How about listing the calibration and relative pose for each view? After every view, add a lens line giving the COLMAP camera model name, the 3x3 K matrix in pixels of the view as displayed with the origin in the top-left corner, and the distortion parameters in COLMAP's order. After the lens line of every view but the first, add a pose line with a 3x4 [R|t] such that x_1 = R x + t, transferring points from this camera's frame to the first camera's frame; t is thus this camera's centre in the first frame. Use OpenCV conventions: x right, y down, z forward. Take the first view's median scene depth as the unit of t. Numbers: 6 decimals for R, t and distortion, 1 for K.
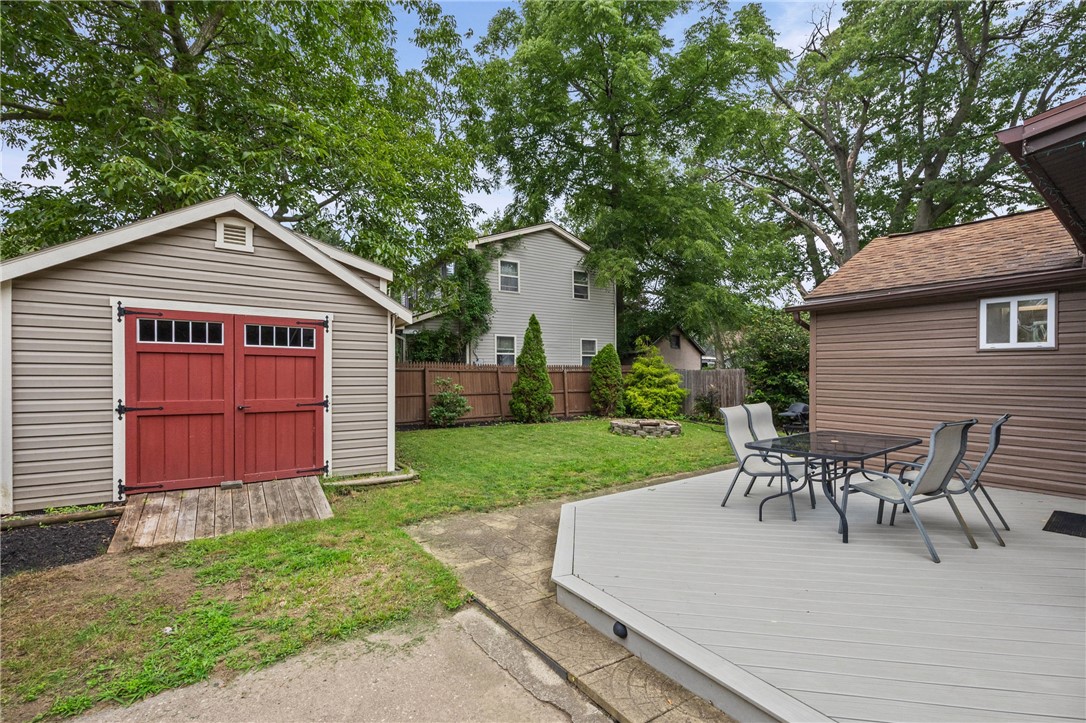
lens RADIAL K [[456.8, 0, 543.3], [0, 456.8, 370.7], [0, 0, 1]] dist [-0.001002, -0.001426]
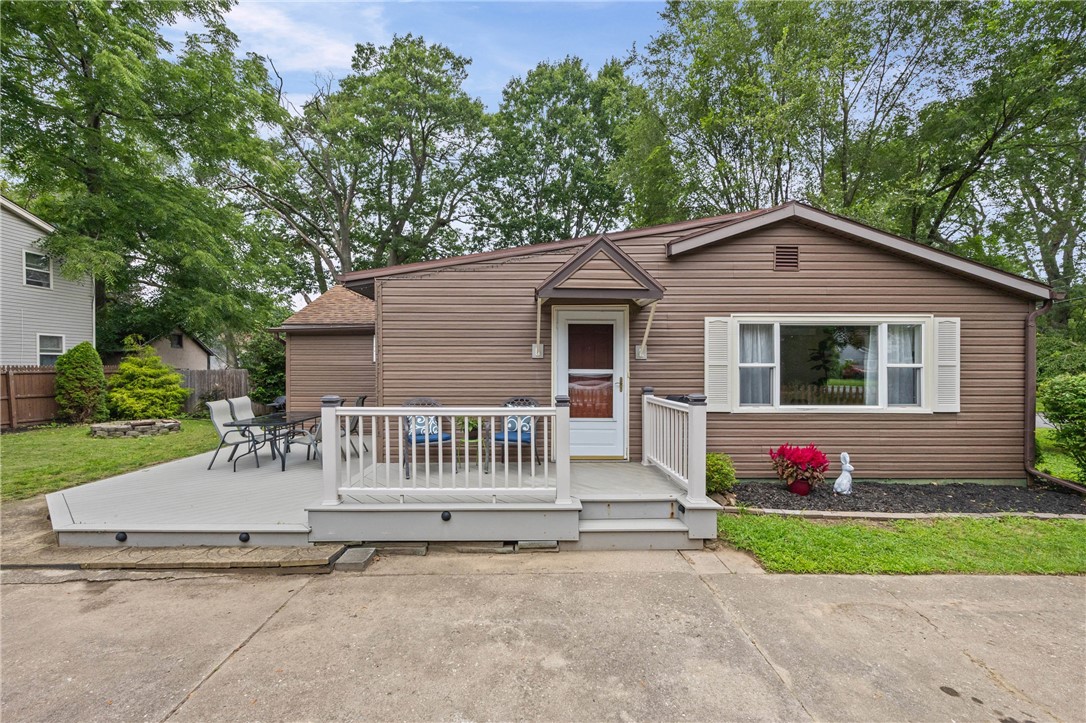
lens RADIAL K [[456.8, 0, 544.7], [0, 456.8, 370.4], [0, 0, 1]] dist [-0.001002, -0.001426]
pose [[0.581073, -0.006277, 0.813827, -0.059613], [-0.001812, 0.999958, 0.009006, -0.011923], [-0.813849, -0.006708, 0.581037, -0.256831]]
